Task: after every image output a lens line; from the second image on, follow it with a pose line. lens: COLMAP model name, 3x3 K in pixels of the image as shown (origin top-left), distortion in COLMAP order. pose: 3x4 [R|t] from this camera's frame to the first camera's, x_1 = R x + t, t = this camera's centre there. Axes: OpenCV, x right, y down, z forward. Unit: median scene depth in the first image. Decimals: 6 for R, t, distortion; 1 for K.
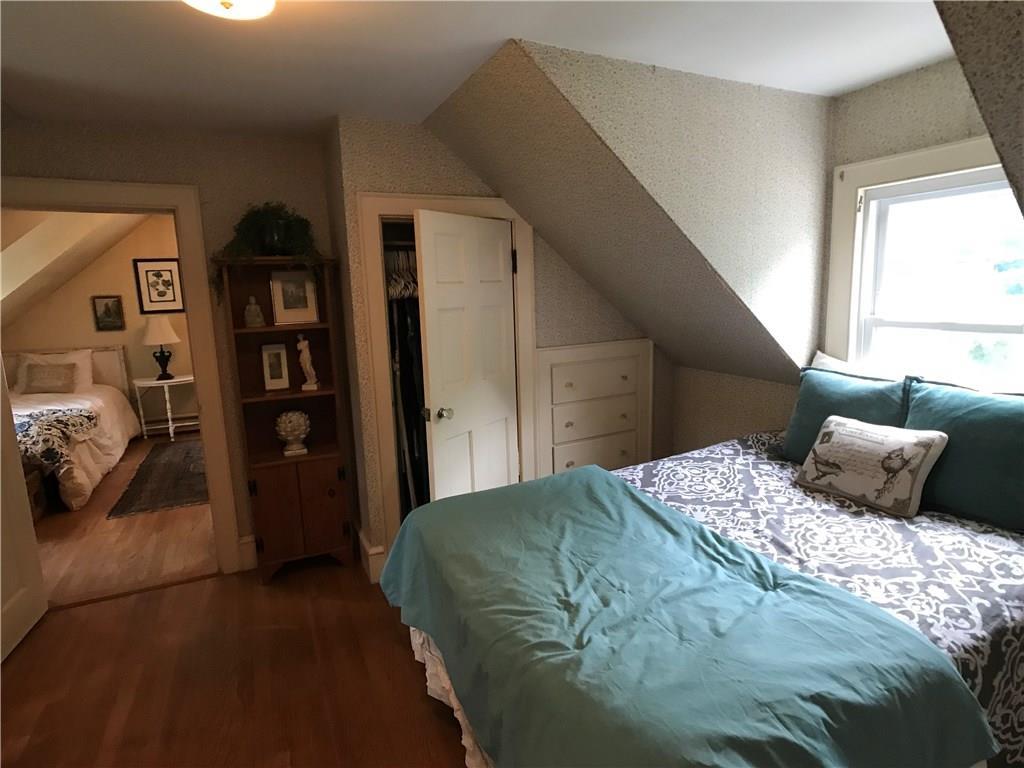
lens RADIAL K [[547.8, 0, 505.3], [0, 547.8, 381.1], [0, 0, 1]] dist [-0.044892, 0.025037]
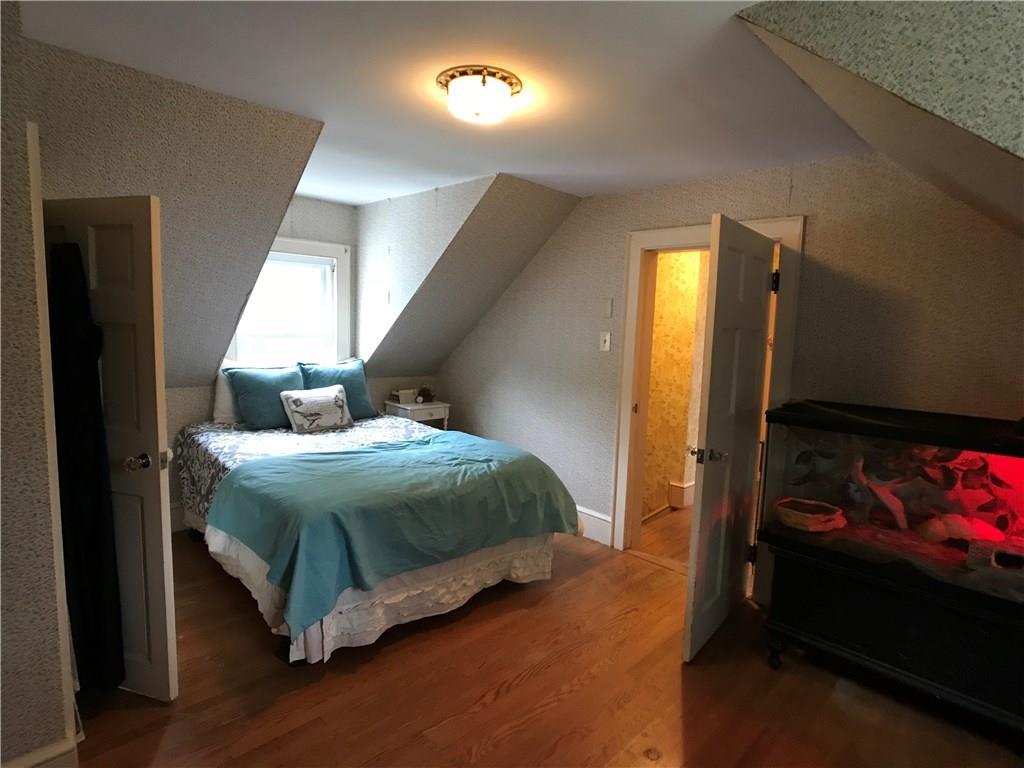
lens RADIAL K [[547.8, 0, 505.3], [0, 547.8, 381.1], [0, 0, 1]] dist [-0.044892, 0.025037]
pose [[-0.339184, -0.079728, 0.937335, -1.359063], [0.134448, 0.982065, 0.132183, -0.112189], [-0.931063, 0.170857, -0.322381, 1.042926]]
